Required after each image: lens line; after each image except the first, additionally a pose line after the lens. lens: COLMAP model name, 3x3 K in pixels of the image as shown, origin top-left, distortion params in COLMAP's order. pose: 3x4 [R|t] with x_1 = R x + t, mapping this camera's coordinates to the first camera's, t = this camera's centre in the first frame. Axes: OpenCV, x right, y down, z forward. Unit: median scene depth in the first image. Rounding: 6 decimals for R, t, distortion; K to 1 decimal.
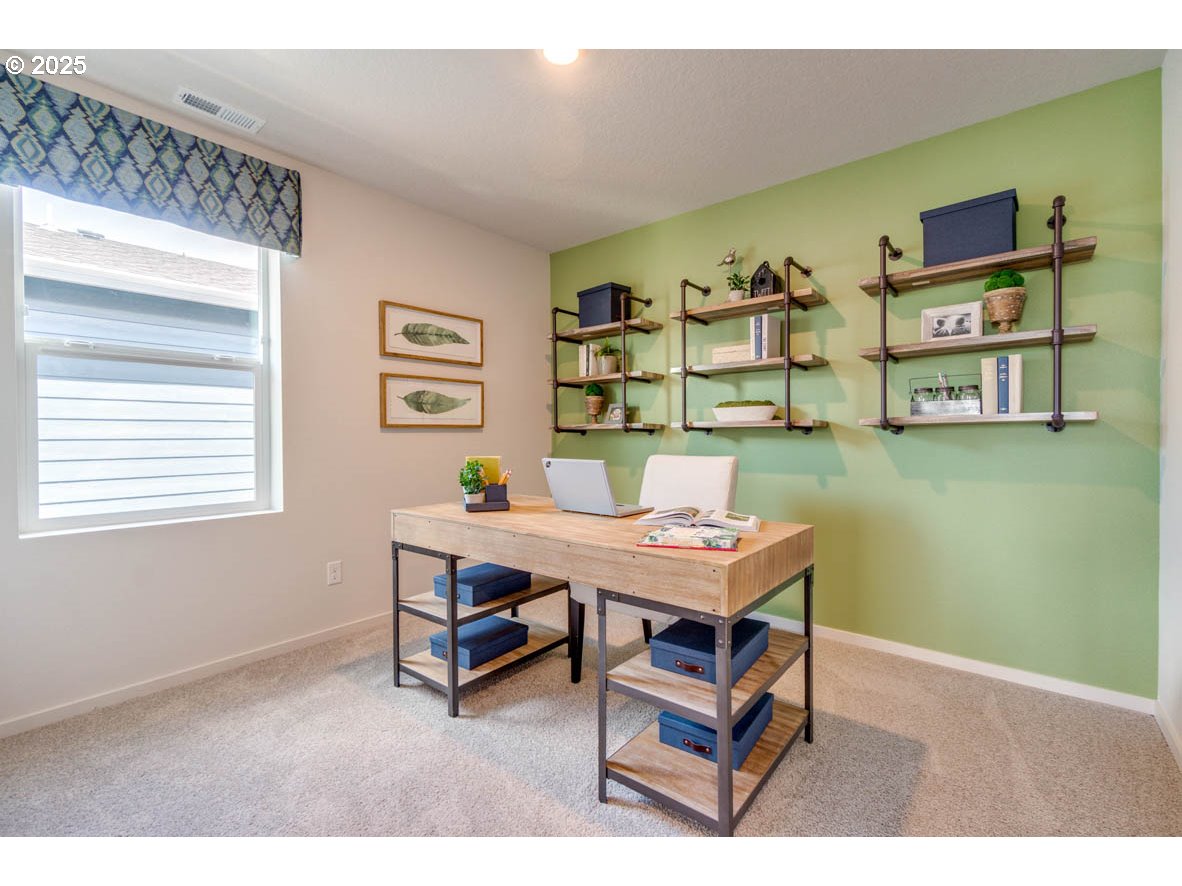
lens RADIAL K [[511.2, 0, 591.0], [0, 511.2, 443.0], [0, 0, 1]] dist [0.000676, 0.000154]
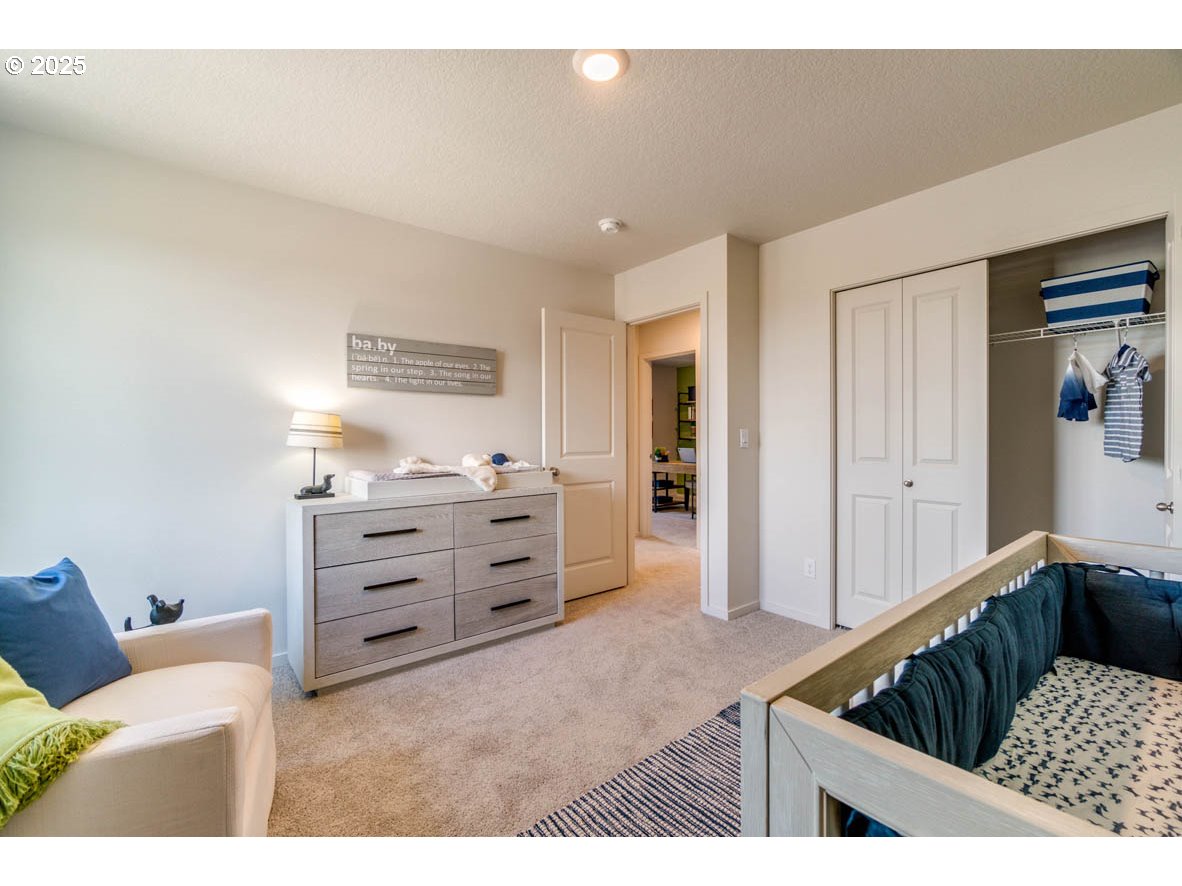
lens RADIAL K [[511.2, 0, 591.0], [0, 511.2, 443.0], [0, 0, 1]] dist [0.000676, 0.000154]
pose [[0.976032, 0.007683, -0.217493, 0.059434], [-0.008500, 0.999960, -0.002823, 0.004893], [0.217463, 0.004604, 0.976058, -1.649088]]
